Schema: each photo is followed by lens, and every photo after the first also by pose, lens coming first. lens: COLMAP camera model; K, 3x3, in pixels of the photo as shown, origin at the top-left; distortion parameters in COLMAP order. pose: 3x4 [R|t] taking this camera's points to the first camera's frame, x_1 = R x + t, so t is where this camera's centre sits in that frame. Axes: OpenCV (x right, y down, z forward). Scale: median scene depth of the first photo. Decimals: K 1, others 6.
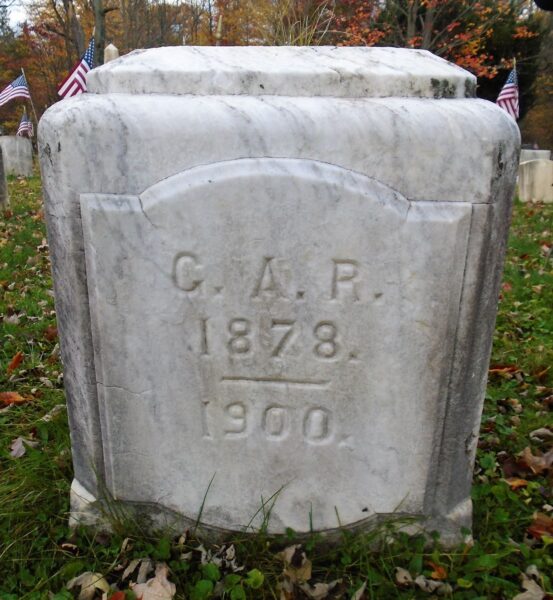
lens RADIAL K [[586.9, 0, 276.3], [0, 586.9, 308.6], [0, 0, 1]] dist [-0.007702, 0.016203]
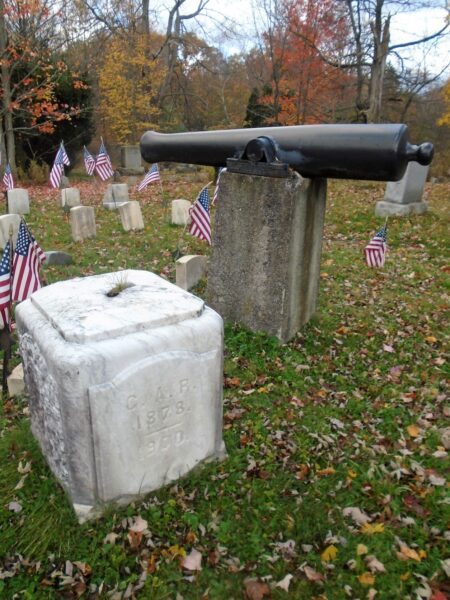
lens RADIAL K [[448.6, 0, 225.0], [0, 448.6, 300.0], [0, 0, 1]] dist [-0.004905, -0.003546]
pose [[0.792368, -0.213391, 0.571504, -0.825425], [0.202773, 0.975687, 0.083170, -0.560313], [-0.575357, 0.049984, 0.816374, -0.845373]]
